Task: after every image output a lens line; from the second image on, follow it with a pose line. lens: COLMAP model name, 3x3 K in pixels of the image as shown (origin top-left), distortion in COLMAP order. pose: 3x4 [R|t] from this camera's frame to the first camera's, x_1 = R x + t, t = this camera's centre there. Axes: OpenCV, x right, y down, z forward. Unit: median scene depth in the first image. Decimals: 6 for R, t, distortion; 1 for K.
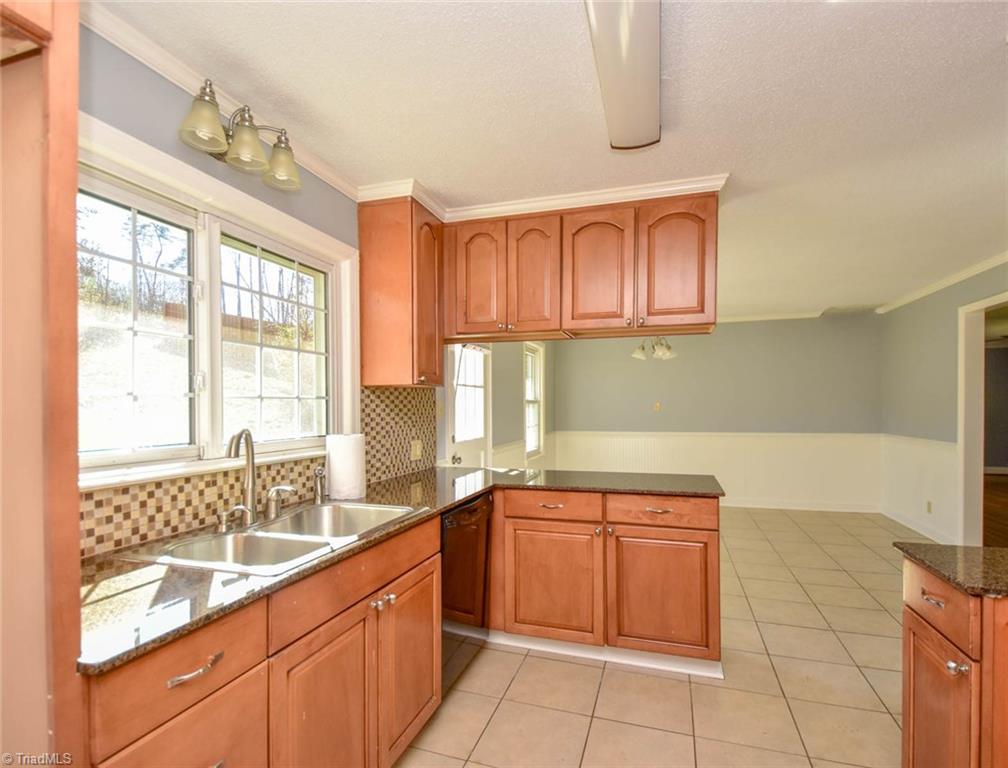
lens RADIAL K [[504.0, 0, 511.2], [0, 504.0, 414.4], [0, 0, 1]] dist [0.038027, -0.028408]
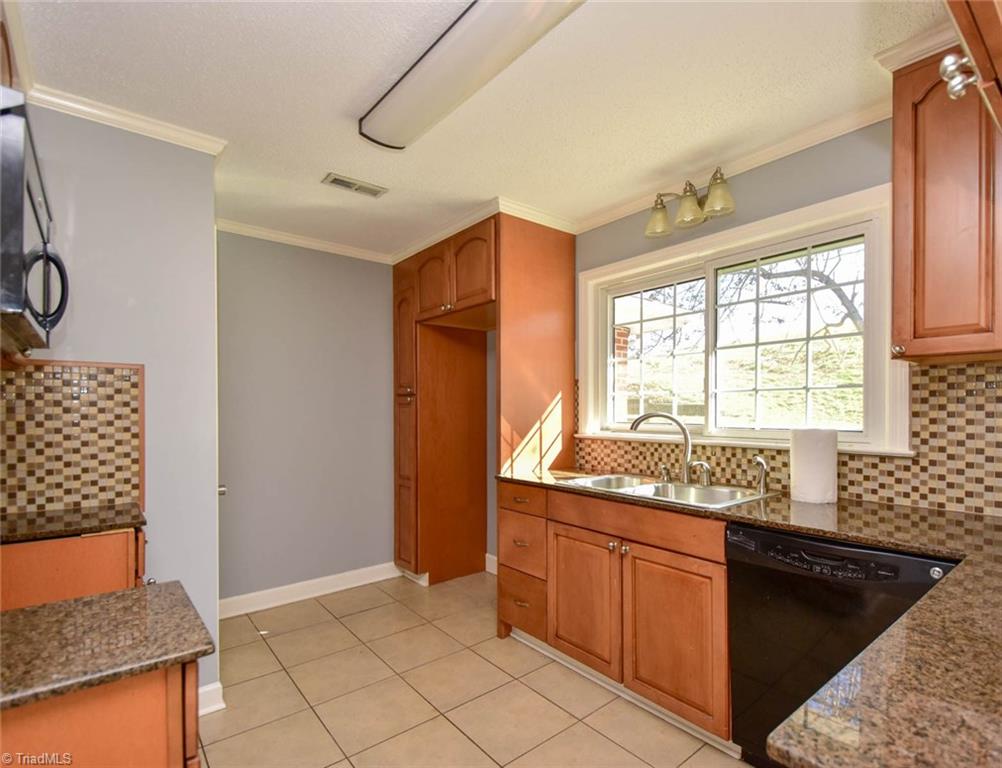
lens RADIAL K [[501.0, 0, 508.2], [0, 501.0, 414.2], [0, 0, 1]] dist [0.038027, -0.028408]
pose [[-0.554589, 0.005490, -0.832106, 0.581570], [-0.015669, 0.999732, 0.017040, 0.007980], [0.831977, 0.022488, -0.554354, 0.881182]]
